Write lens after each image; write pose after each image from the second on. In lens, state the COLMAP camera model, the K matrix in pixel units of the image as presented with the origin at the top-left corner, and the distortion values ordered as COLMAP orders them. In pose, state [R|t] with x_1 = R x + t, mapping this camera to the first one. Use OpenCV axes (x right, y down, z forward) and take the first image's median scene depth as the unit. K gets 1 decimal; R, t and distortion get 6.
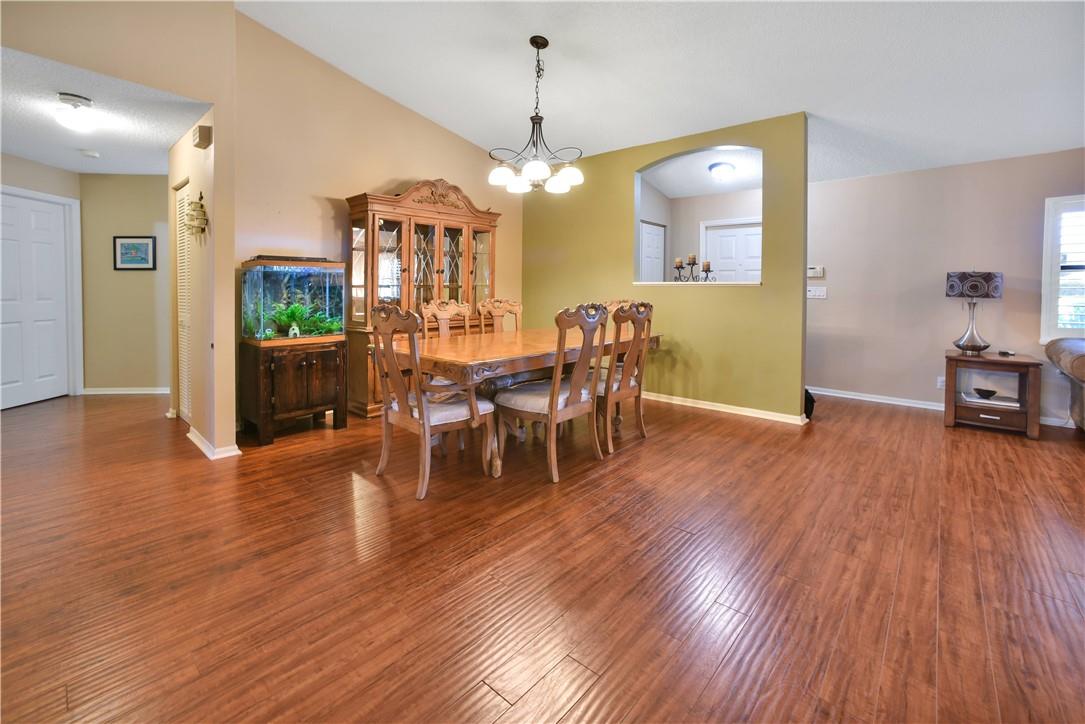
lens RADIAL K [[459.0, 0, 553.7], [0, 459.0, 354.1], [0, 0, 1]] dist [-0.013194, 0.000339]
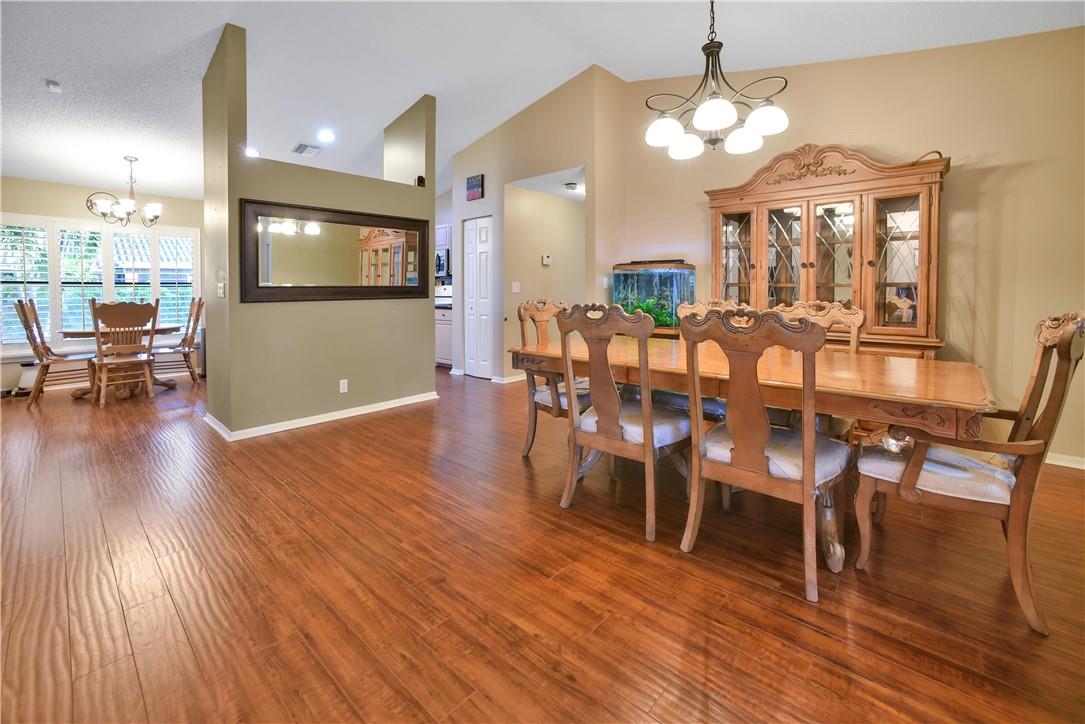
lens RADIAL K [[459.0, 0, 553.7], [0, 459.0, 354.1], [0, 0, 1]] dist [-0.013194, 0.000339]
pose [[-0.010724, 0.138497, -0.990305, 0.811133], [-0.142531, 0.980038, 0.138604, -0.120772], [0.989732, 0.142636, 0.009230, 0.914861]]
